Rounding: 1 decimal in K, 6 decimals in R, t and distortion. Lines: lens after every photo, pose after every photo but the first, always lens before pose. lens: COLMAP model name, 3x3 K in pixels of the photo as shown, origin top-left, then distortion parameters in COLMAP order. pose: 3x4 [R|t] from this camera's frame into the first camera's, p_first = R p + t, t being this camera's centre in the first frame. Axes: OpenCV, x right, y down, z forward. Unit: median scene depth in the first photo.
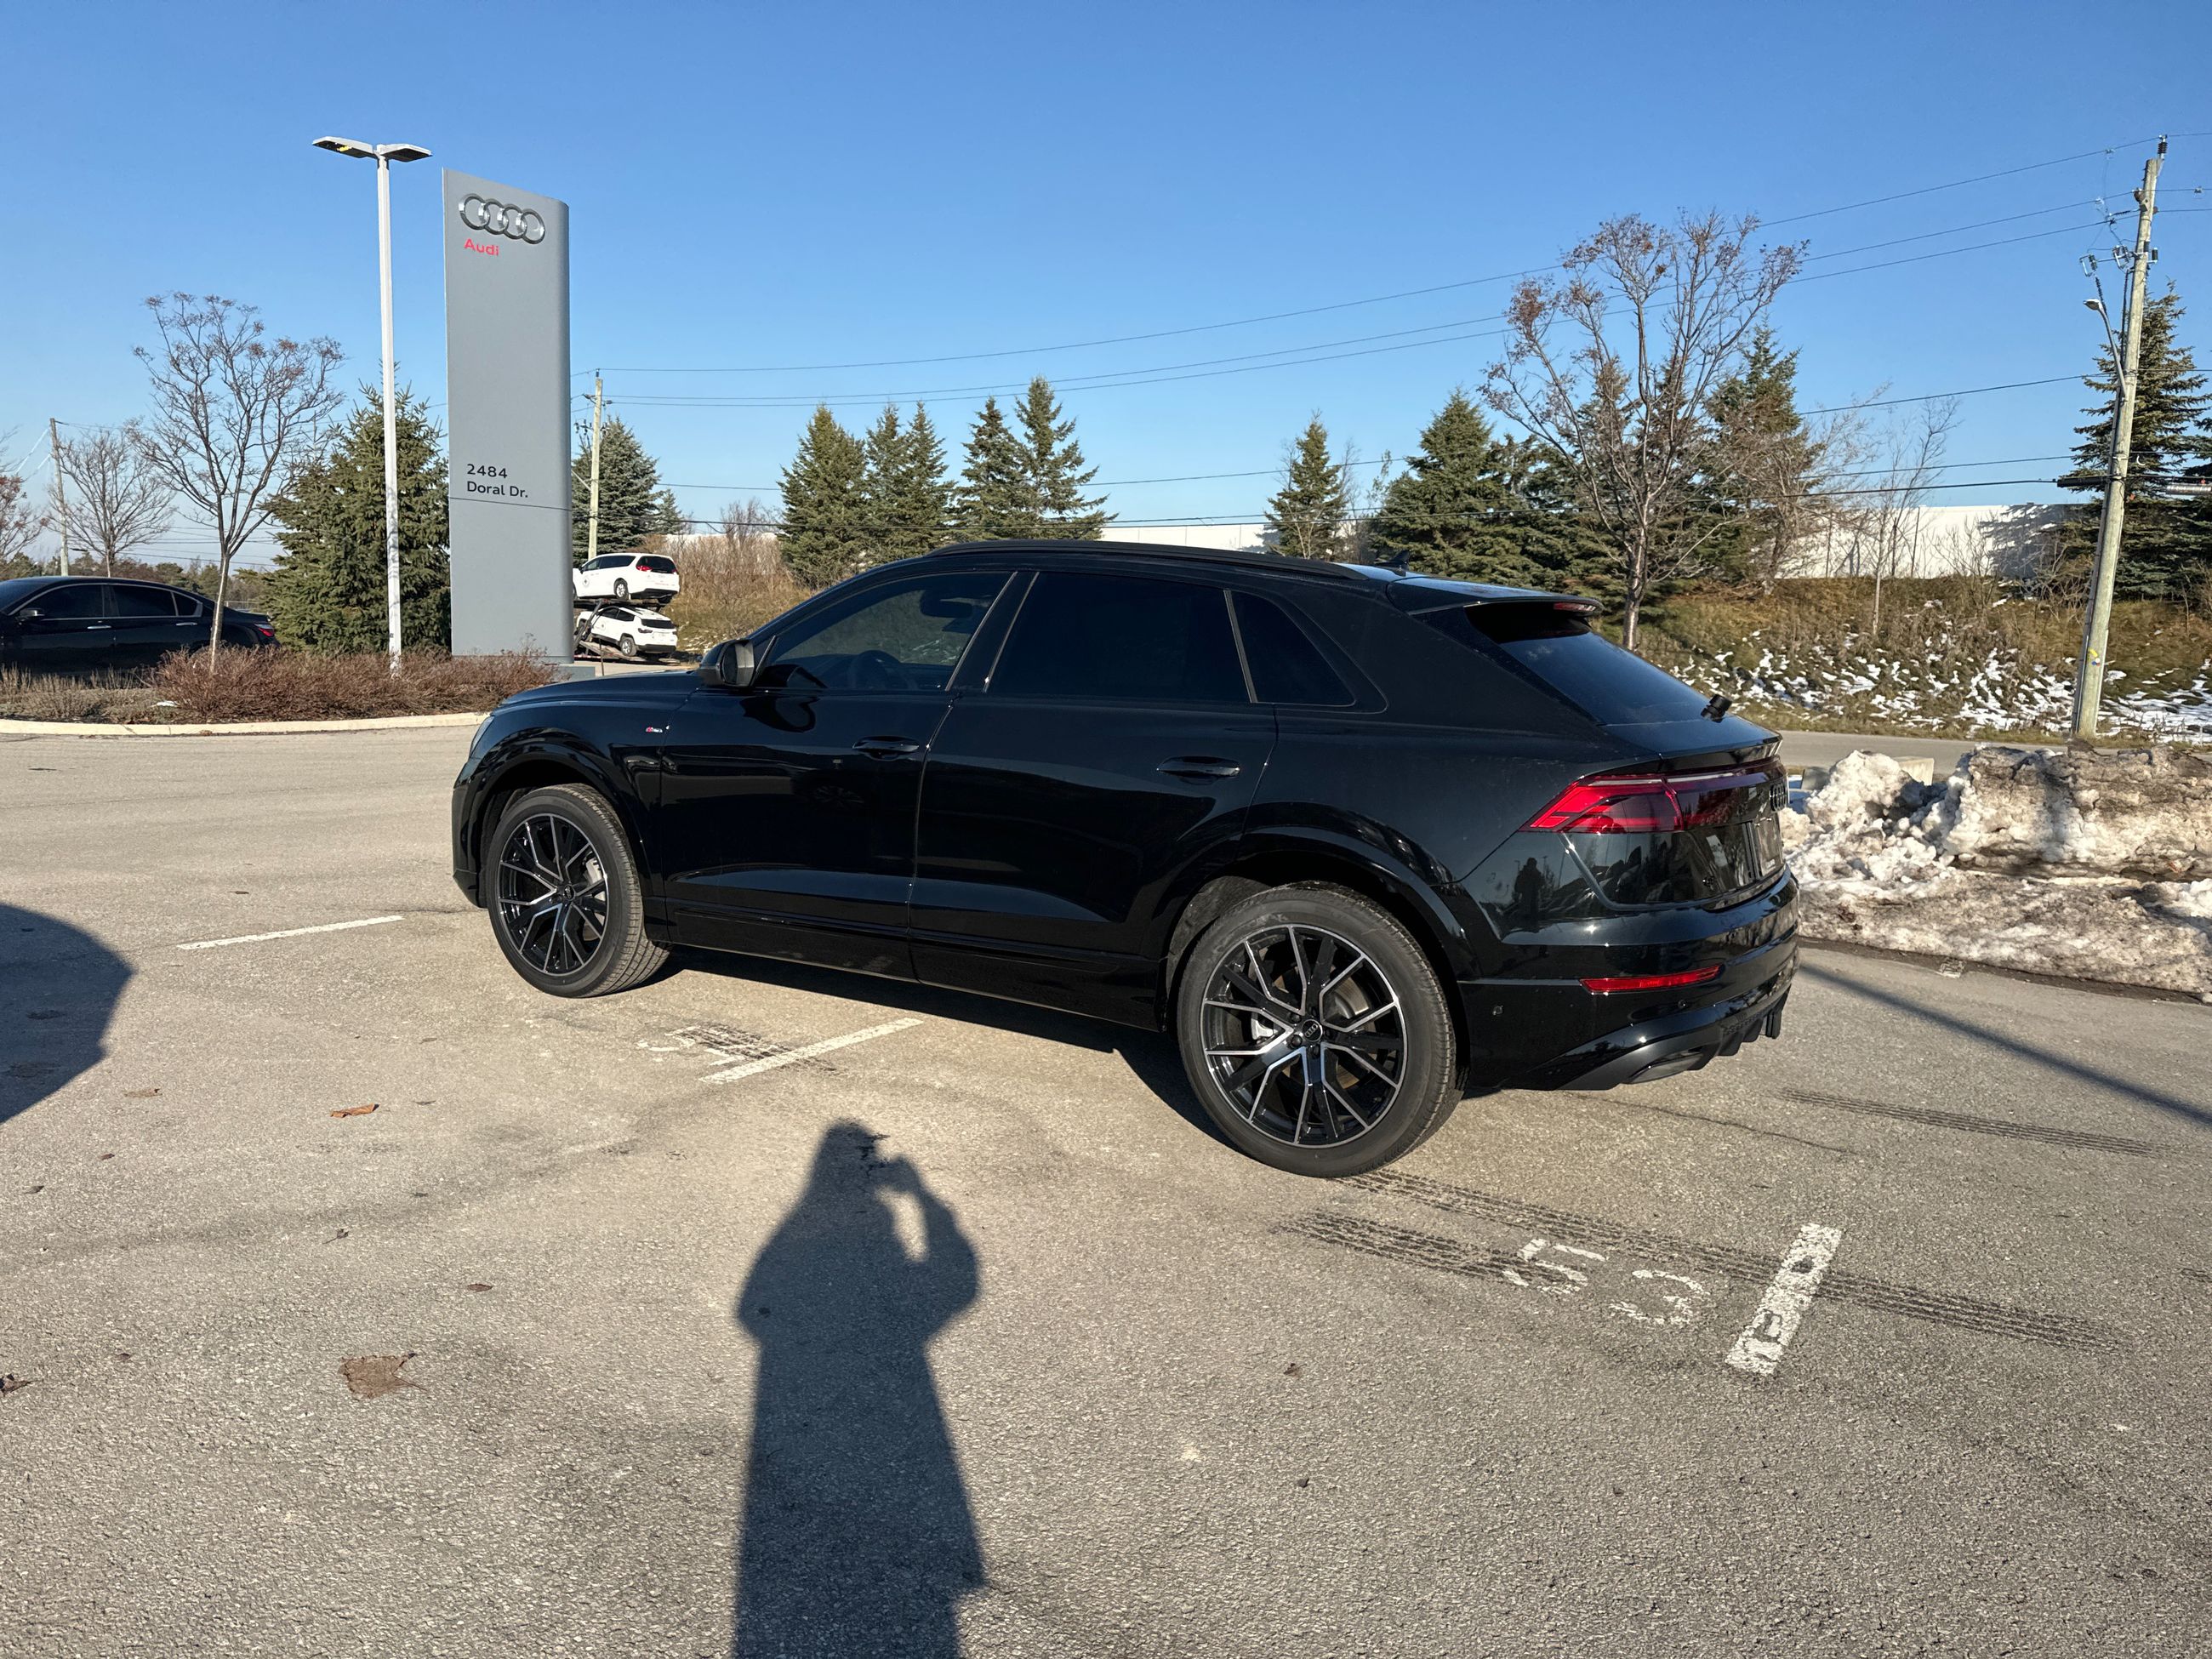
lens RADIAL K [[1550.2, 0, 1090.1], [0, 1550.2, 821.9], [0, 0, 1]] dist [0.067091, -0.083296]
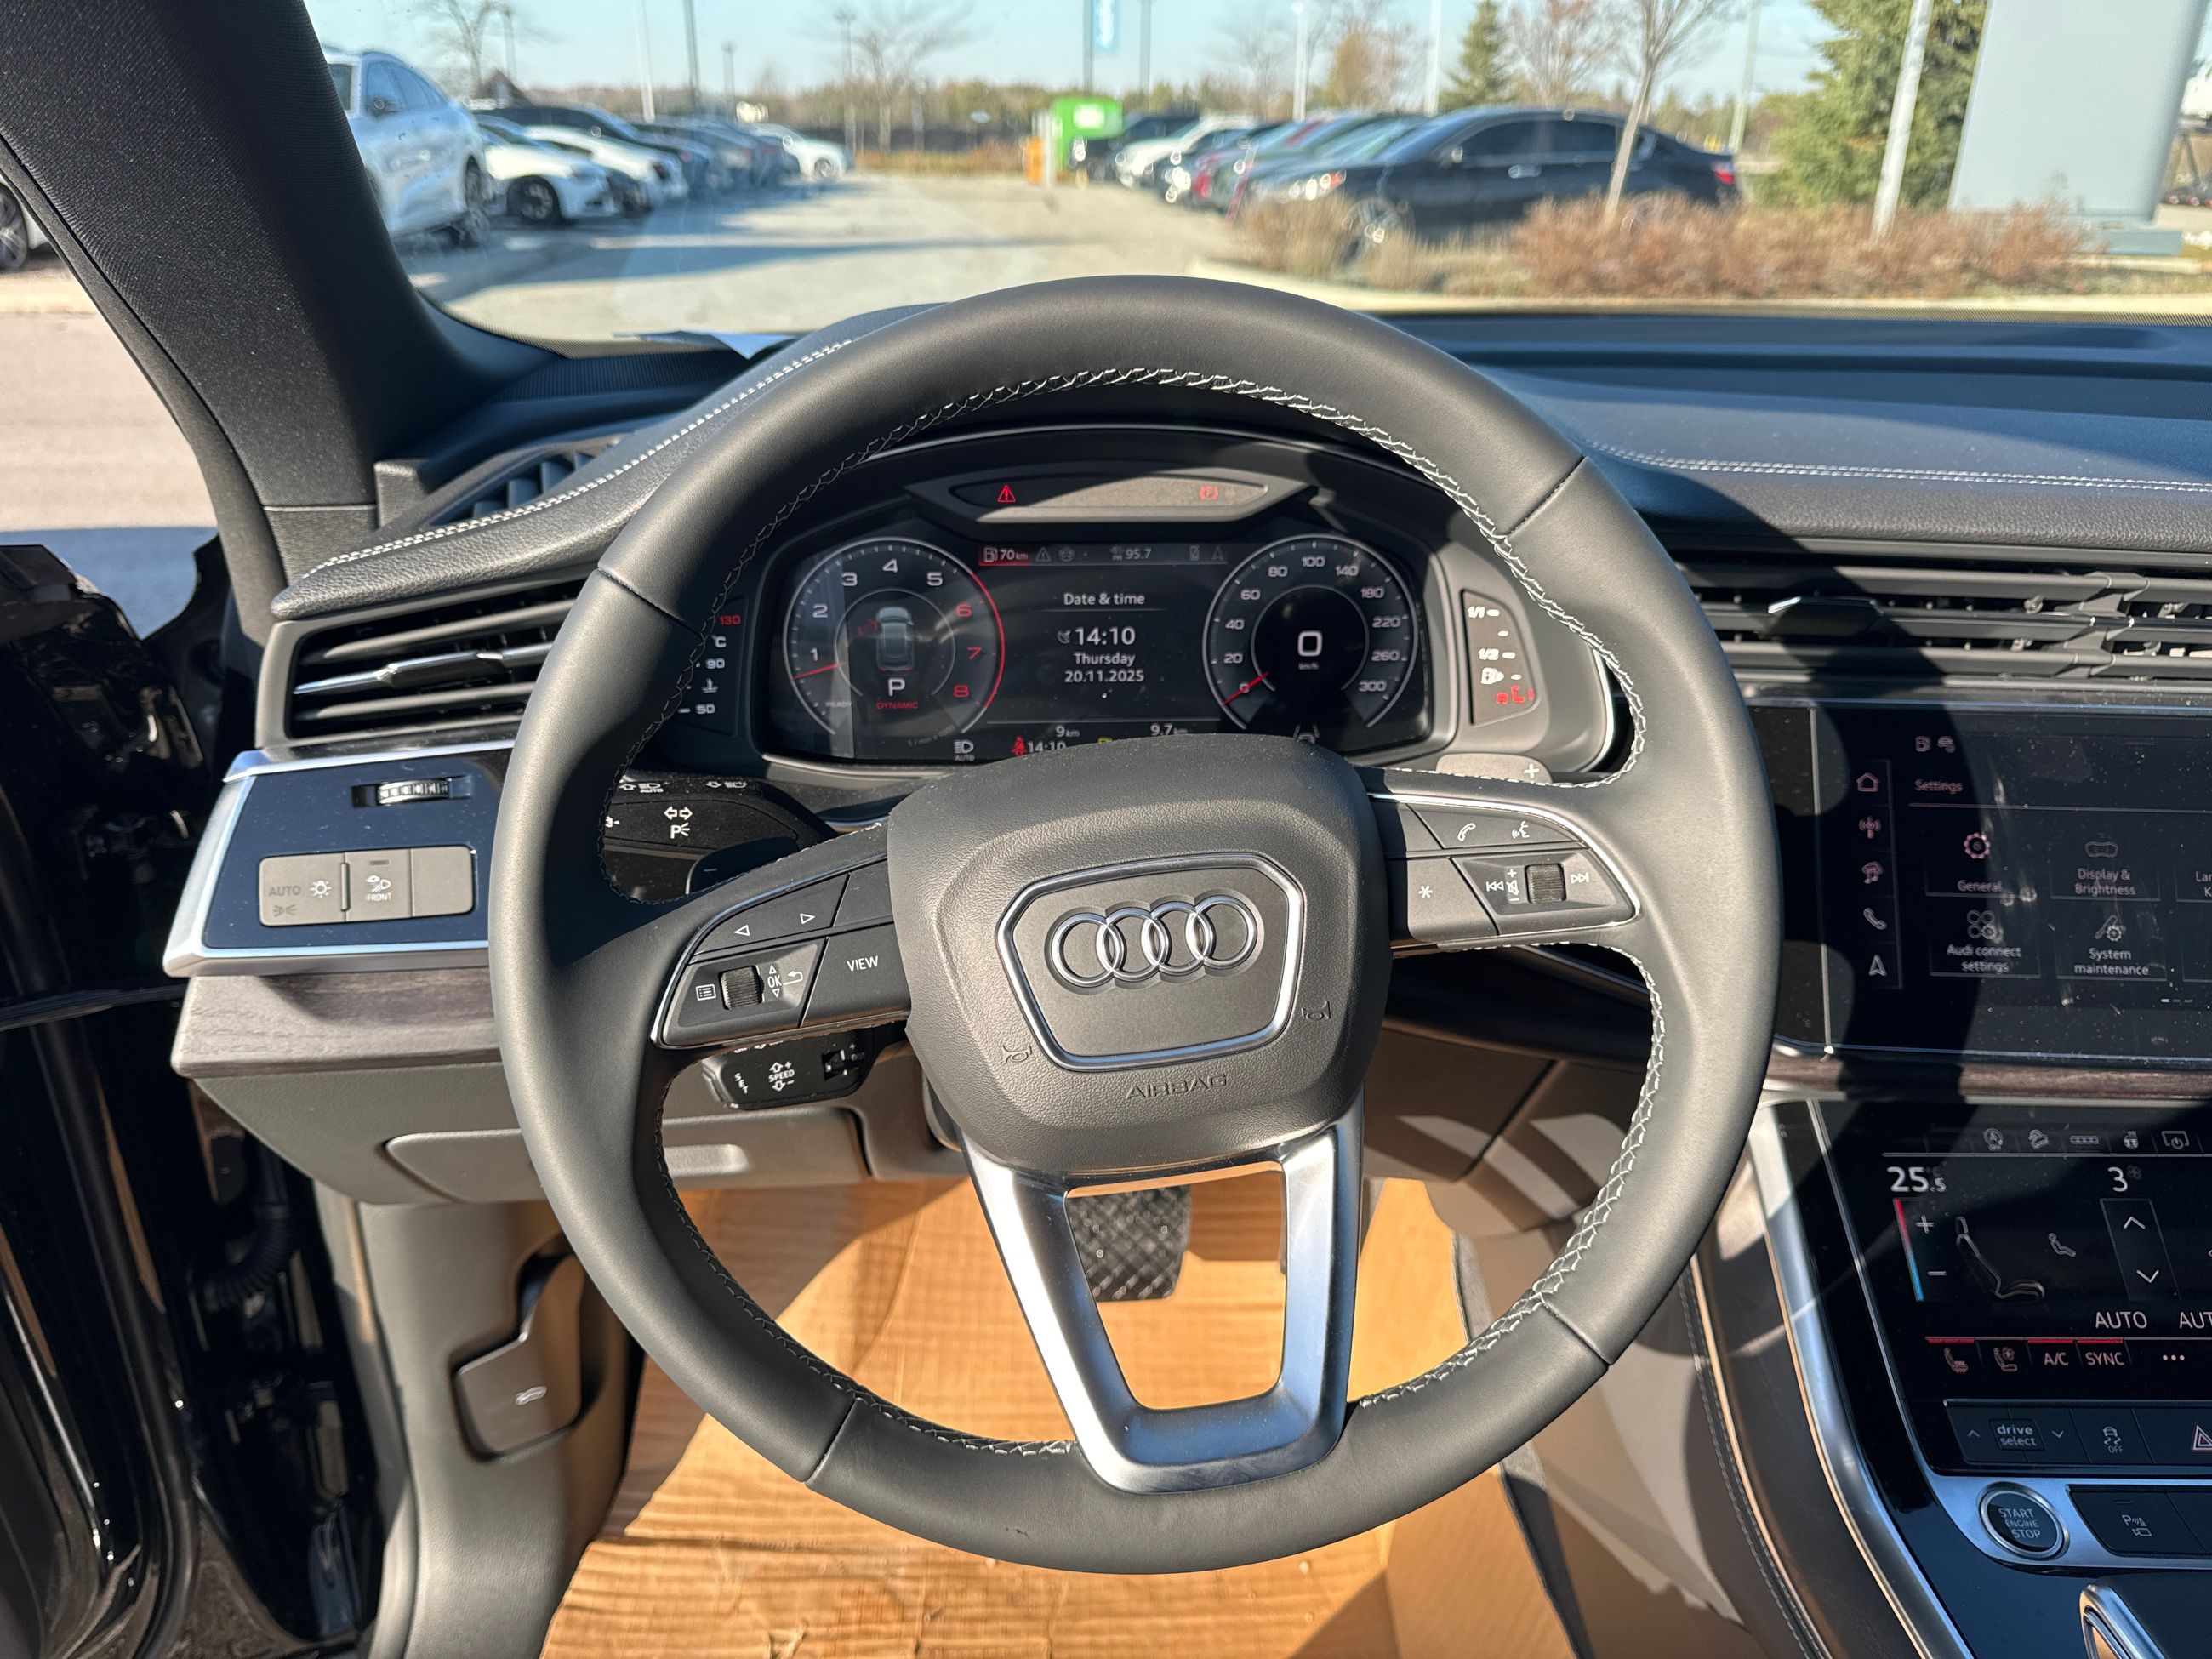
lens RADIAL K [[1552.7, 0, 1096.8], [0, 1552.7, 842.2], [0, 0, 1]] dist [0.056336, -0.069554]
pose [[0.582320, 0.308004, -0.752355, -0.011110], [-0.086954, 0.943740, 0.319052, -0.014825], [0.808296, -0.120370, 0.576341, 0.127268]]
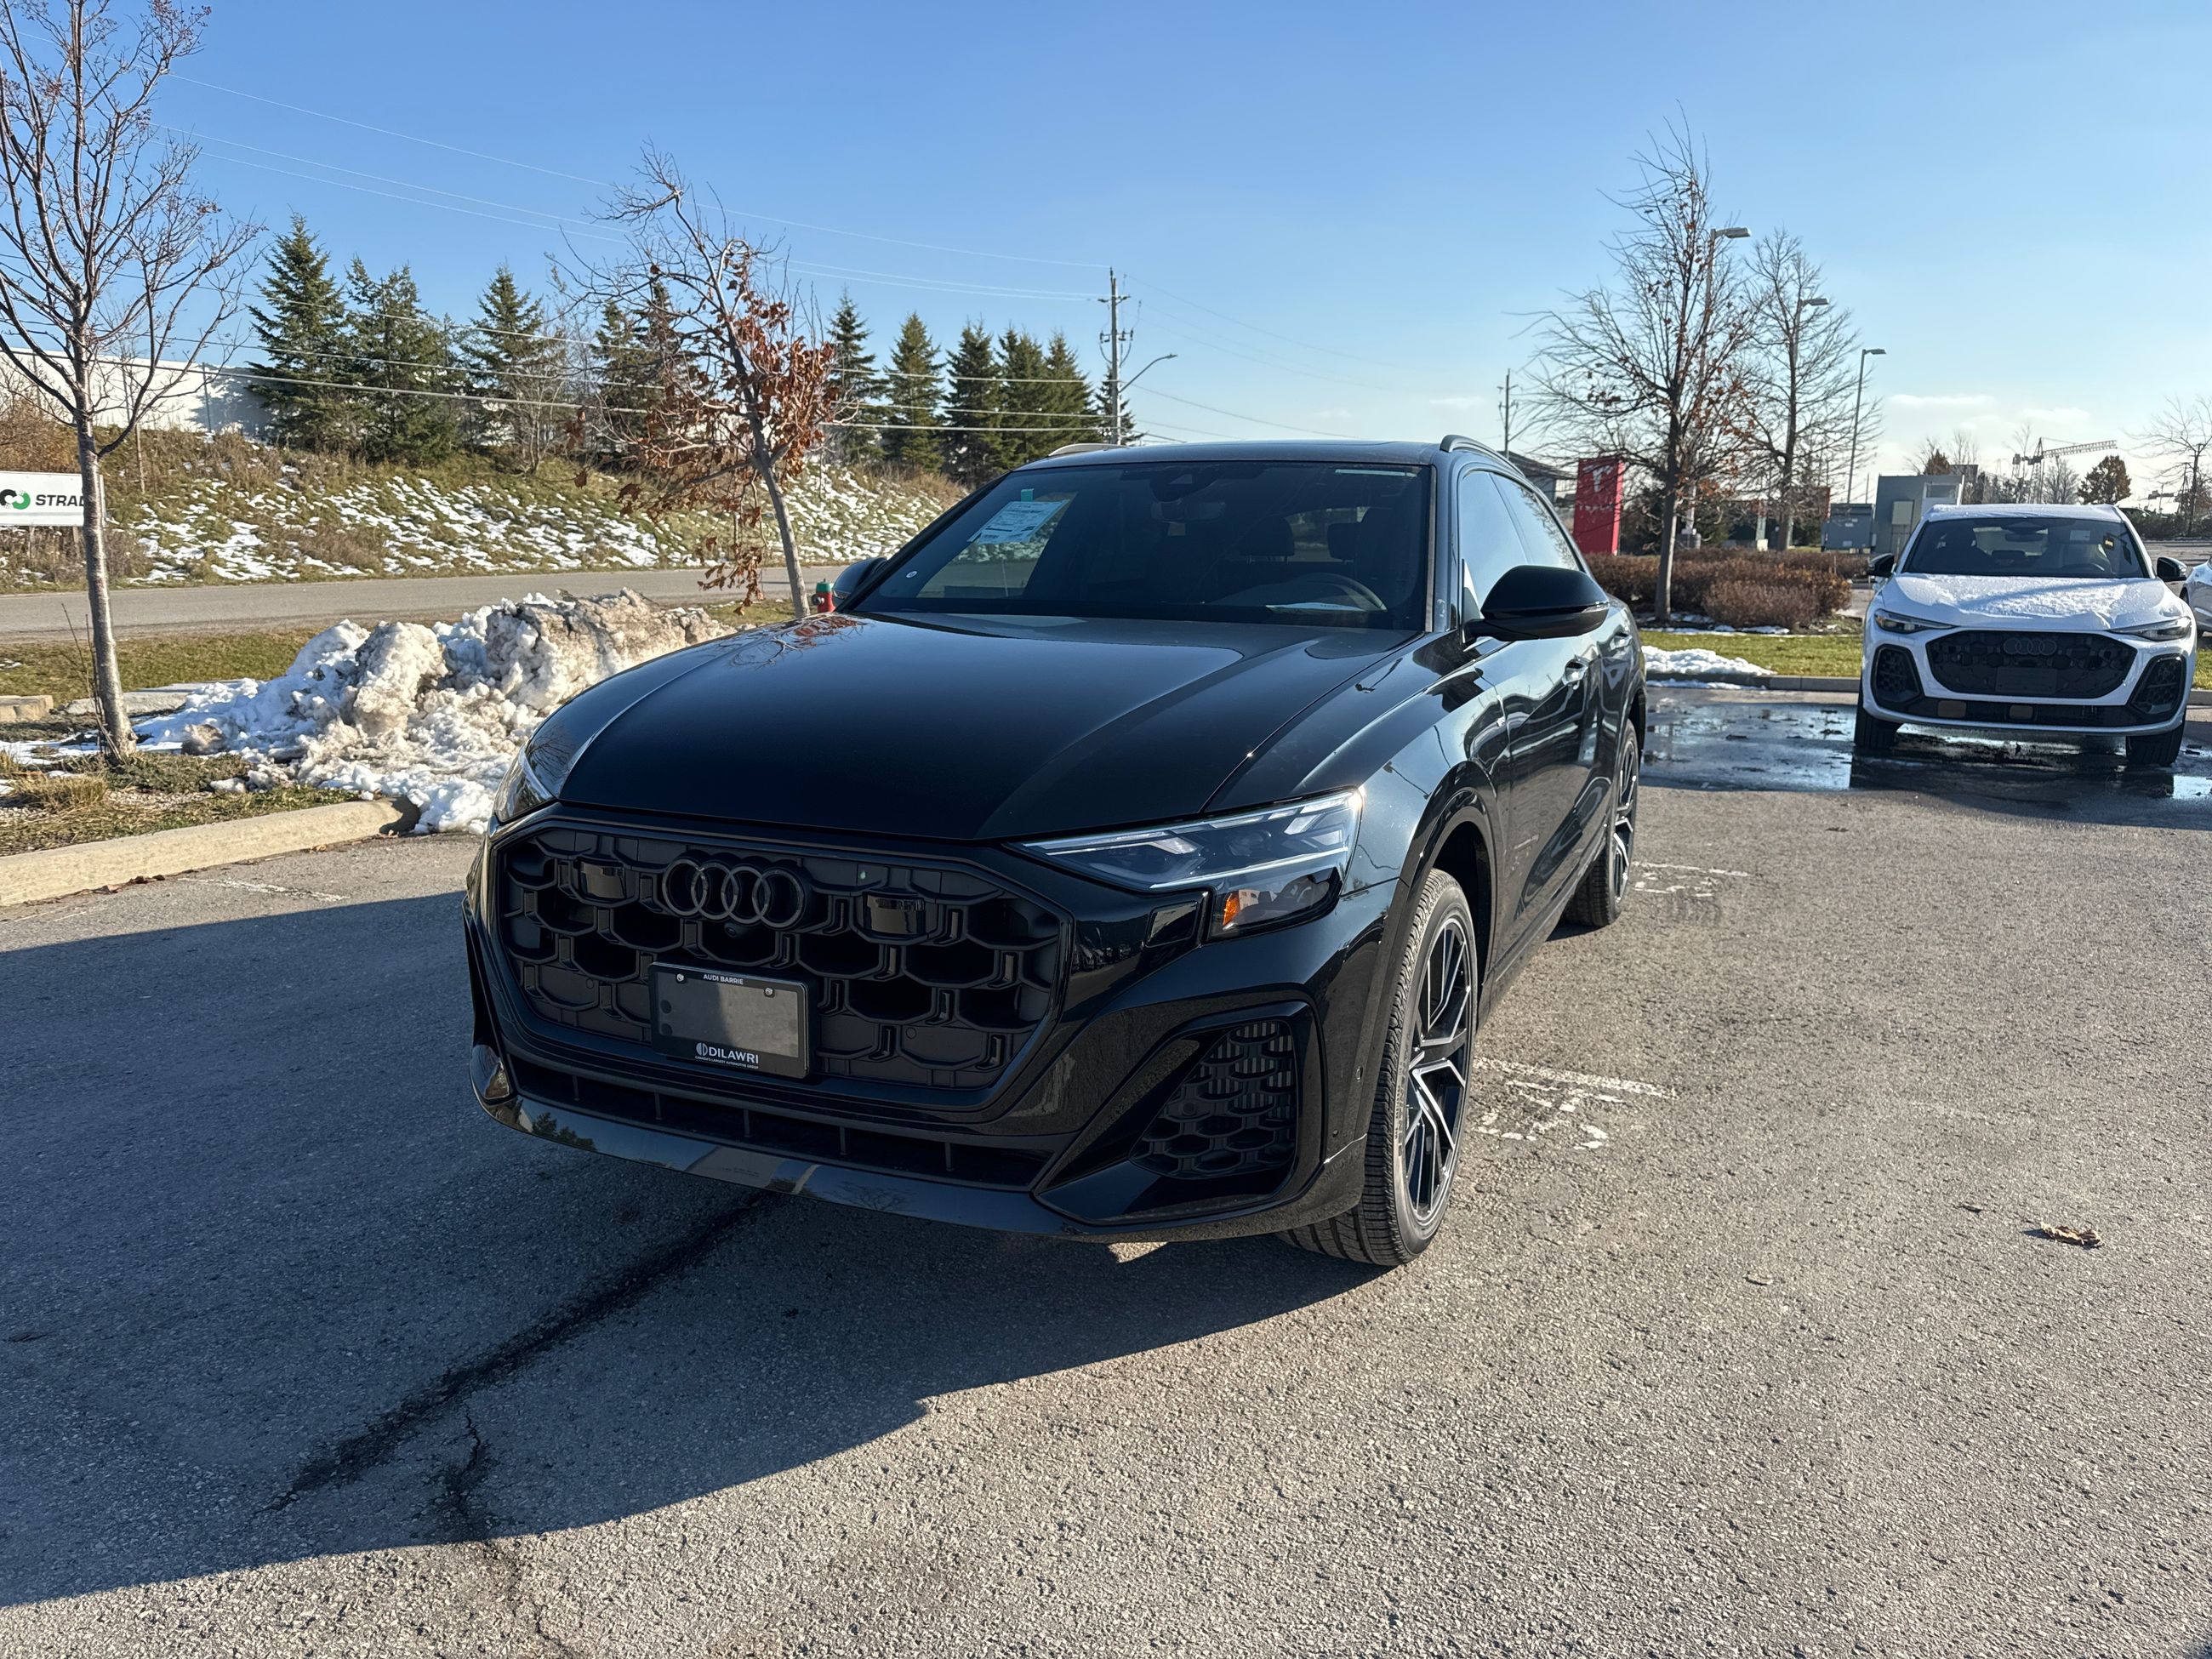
lens RADIAL K [[1552.7, 0, 1105.4], [0, 1552.7, 840.9], [0, 0, 1]] dist [0.056336, -0.069554]
pose [[-0.136364, -0.233599, 0.962723, -0.112554], [0.109515, 0.962290, 0.249006, -0.024016], [-0.984587, 0.139388, -0.105640, 0.156687]]
